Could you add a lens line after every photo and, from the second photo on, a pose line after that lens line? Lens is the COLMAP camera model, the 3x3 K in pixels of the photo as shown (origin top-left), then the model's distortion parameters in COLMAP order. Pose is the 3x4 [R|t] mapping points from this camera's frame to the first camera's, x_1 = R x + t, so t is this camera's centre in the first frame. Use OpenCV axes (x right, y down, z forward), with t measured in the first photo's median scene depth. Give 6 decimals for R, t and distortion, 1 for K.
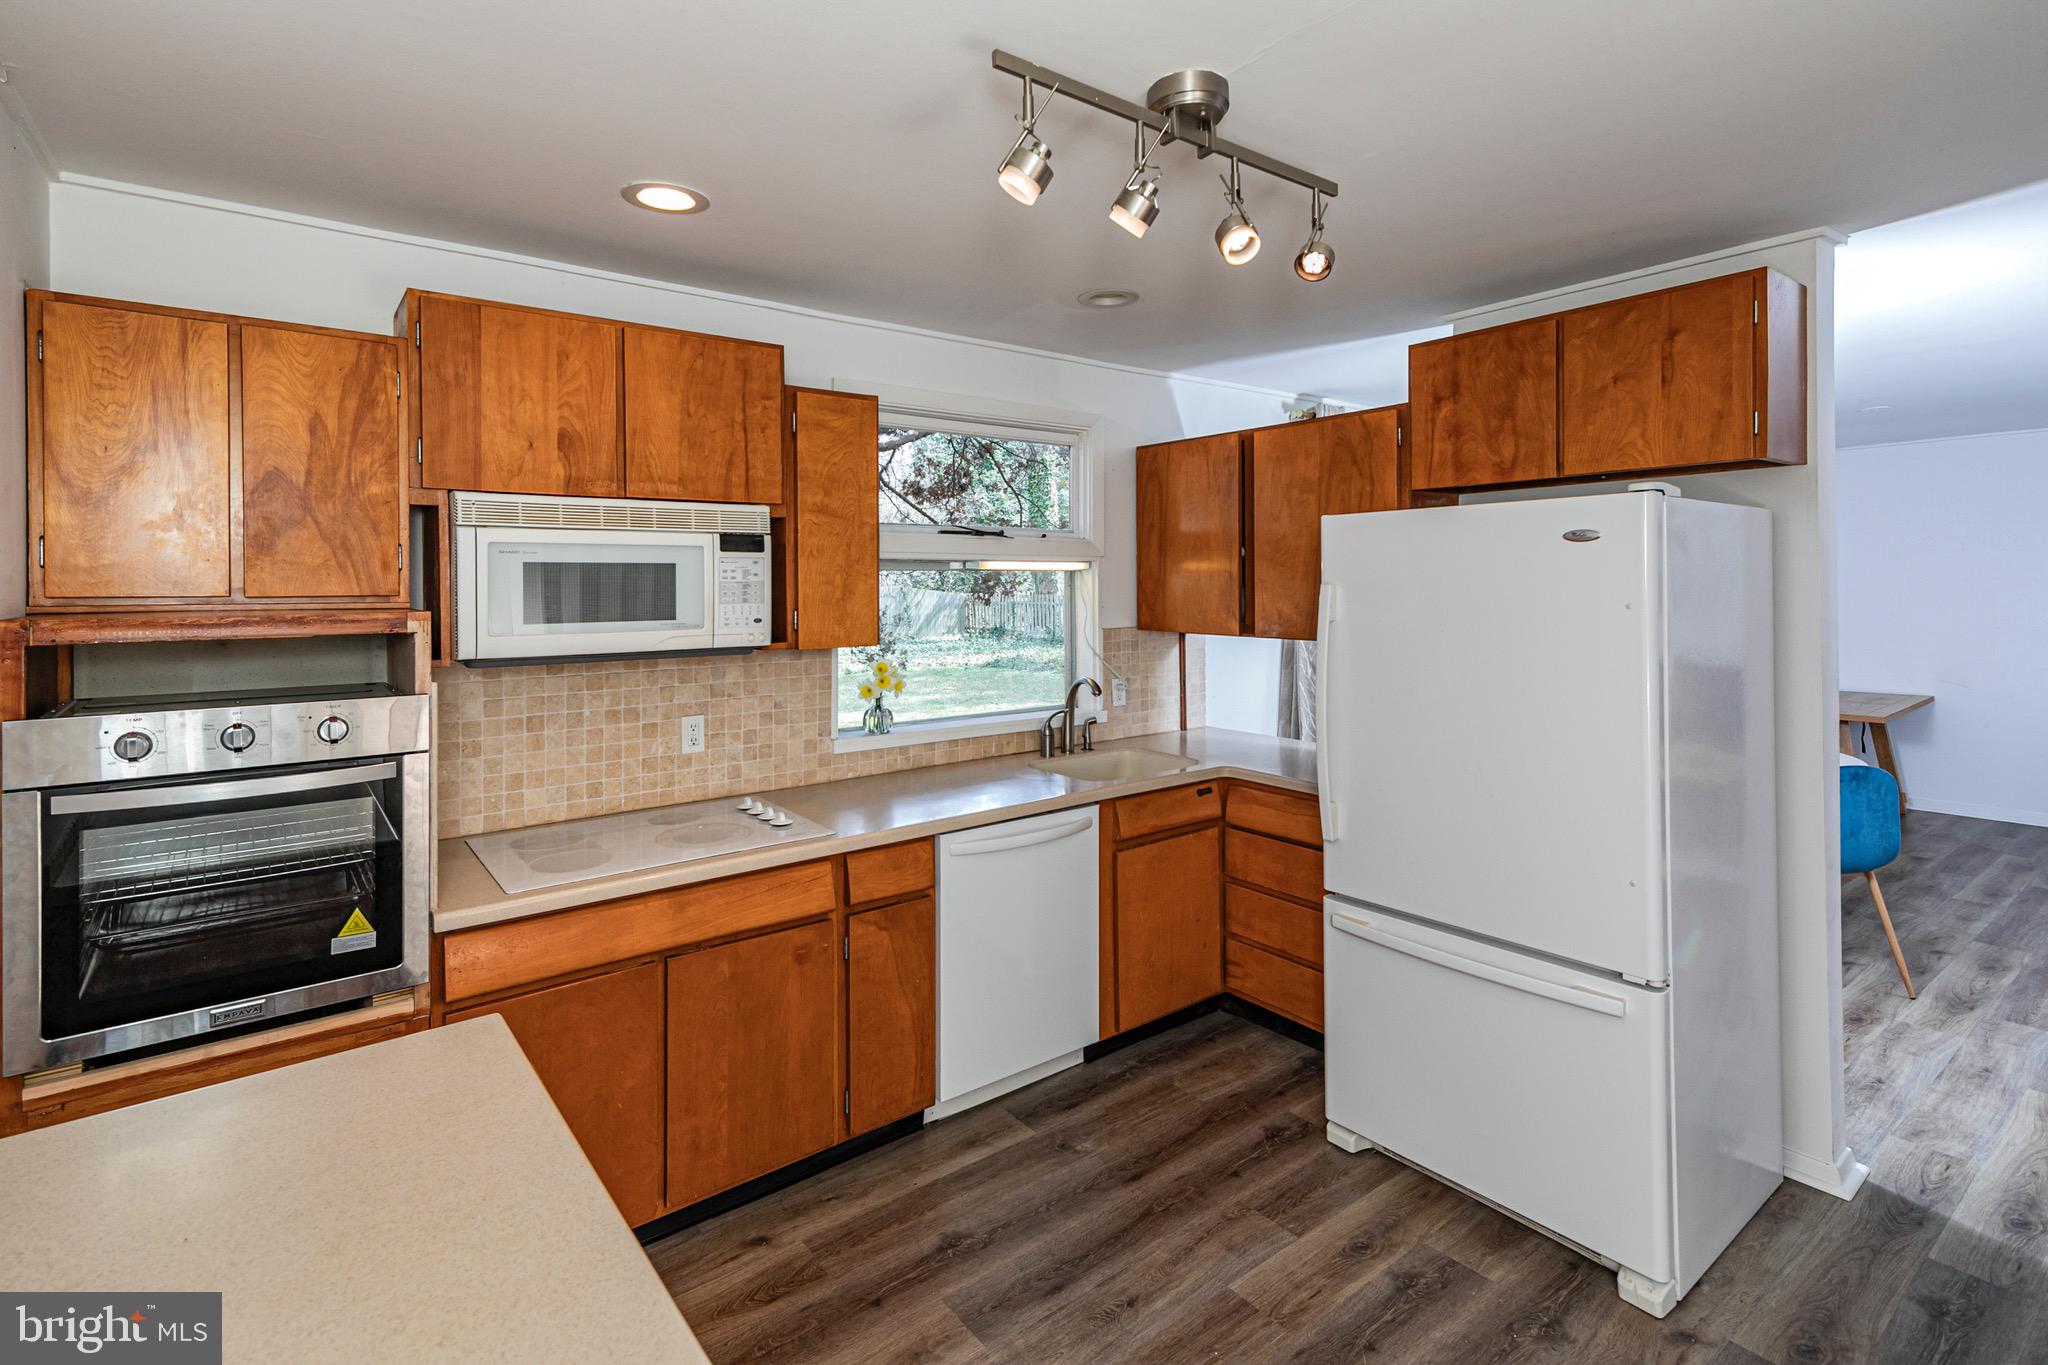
lens RADIAL K [[984.6, 0, 1020.3], [0, 984.6, 577.9], [0, 0, 1]] dist [0.031167, 0.000038]
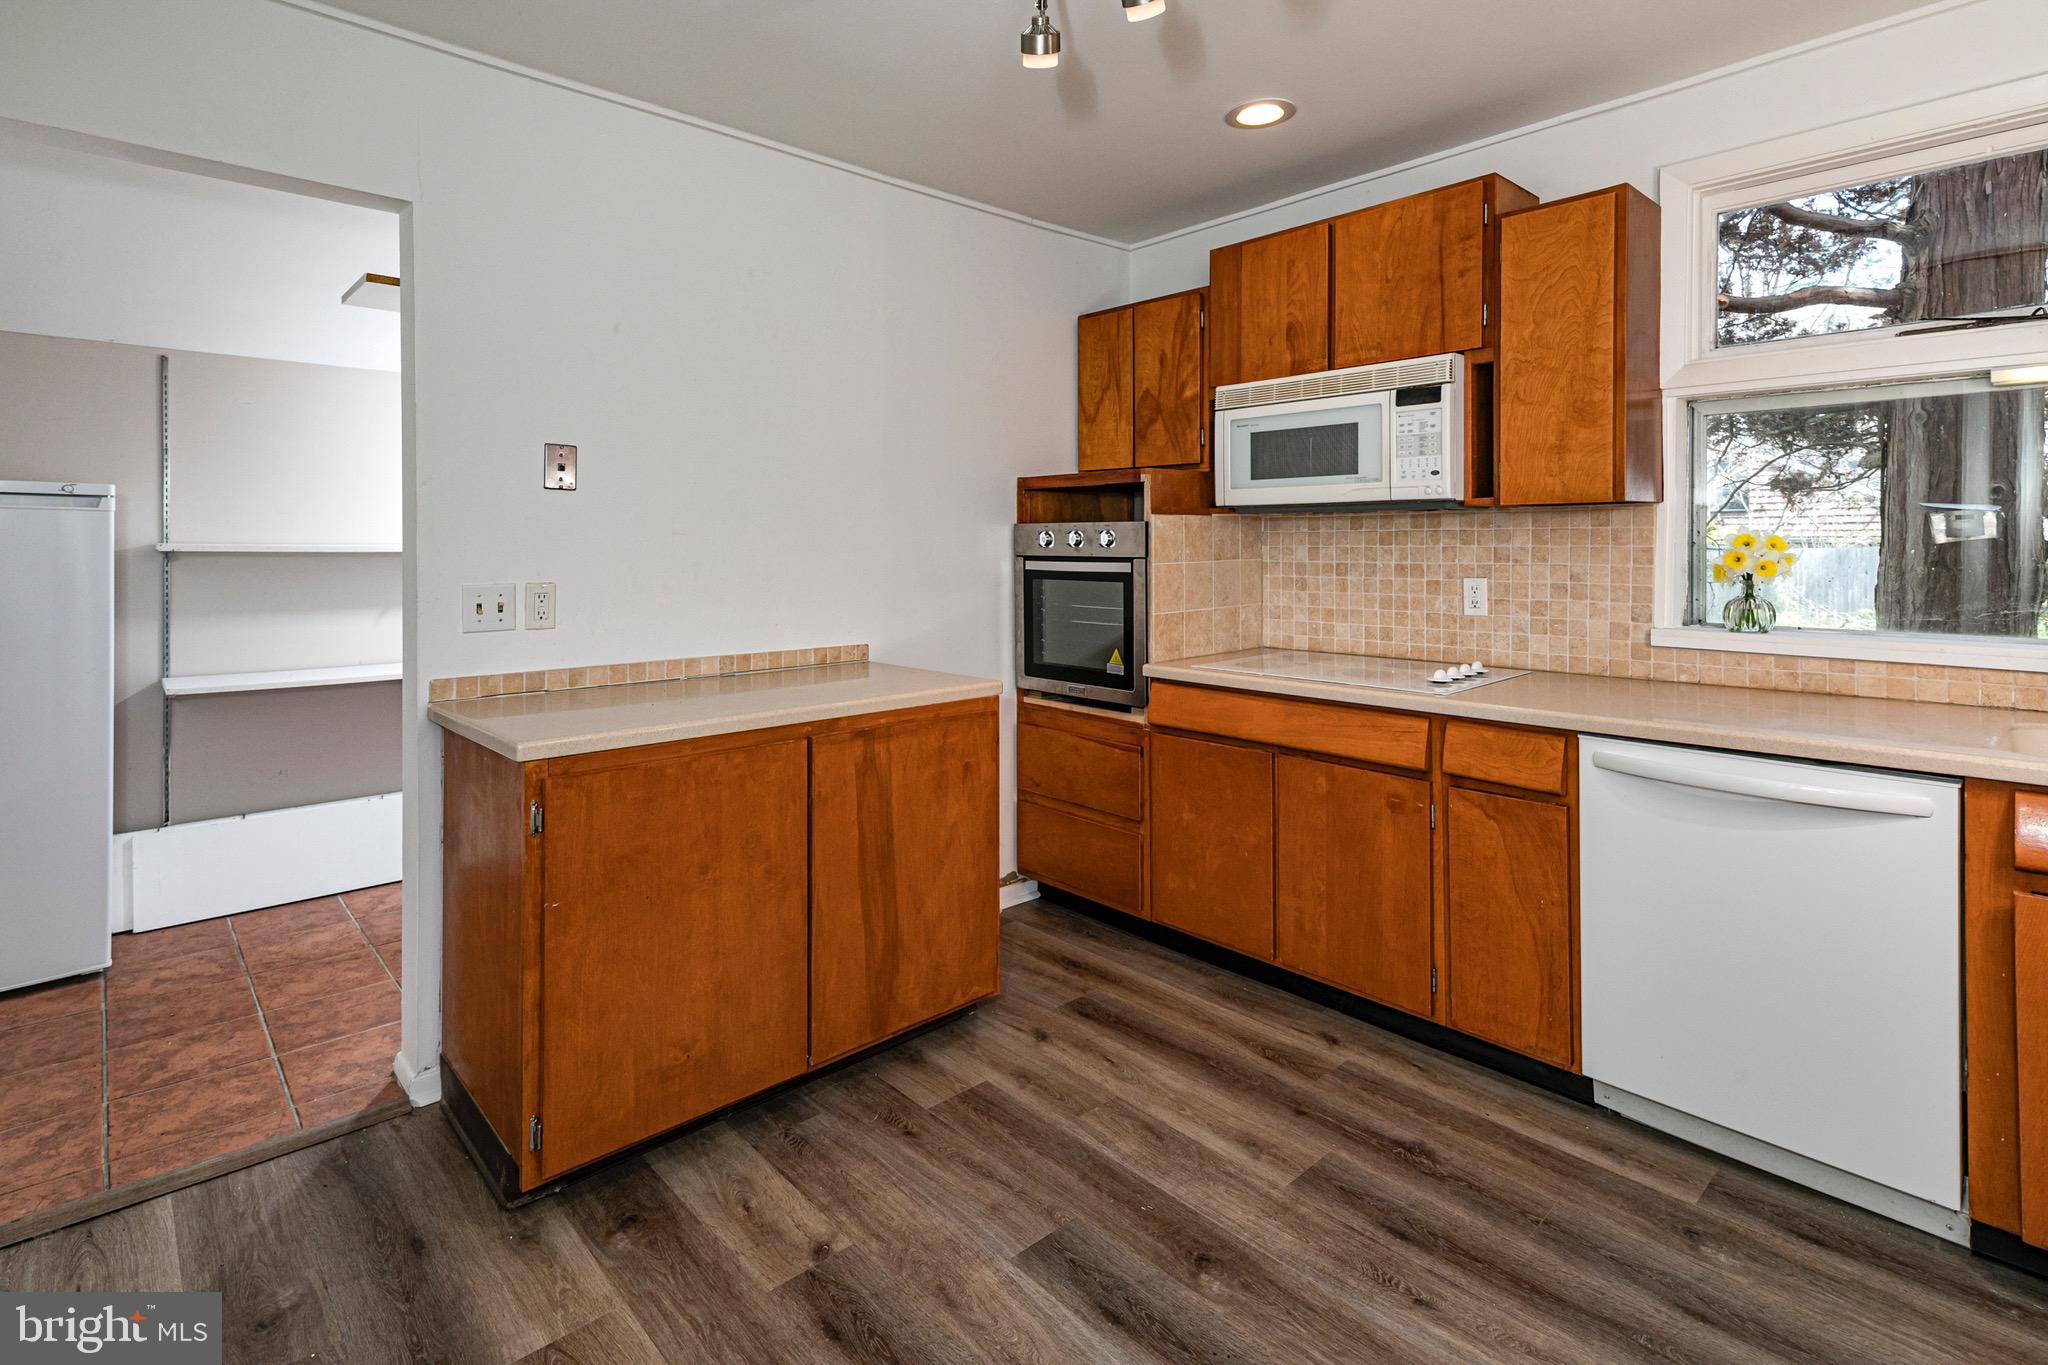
lens RADIAL K [[1017.4, 0, 1020.6], [0, 1017.4, 543.8], [0, 0, 1]] dist [0.033580, -0.000882]
pose [[0.084175, 0.006371, -0.996431, 0.727907], [0.007390, 0.999948, 0.007018, 0.106034], [0.996424, -0.007954, 0.084123, 0.517293]]
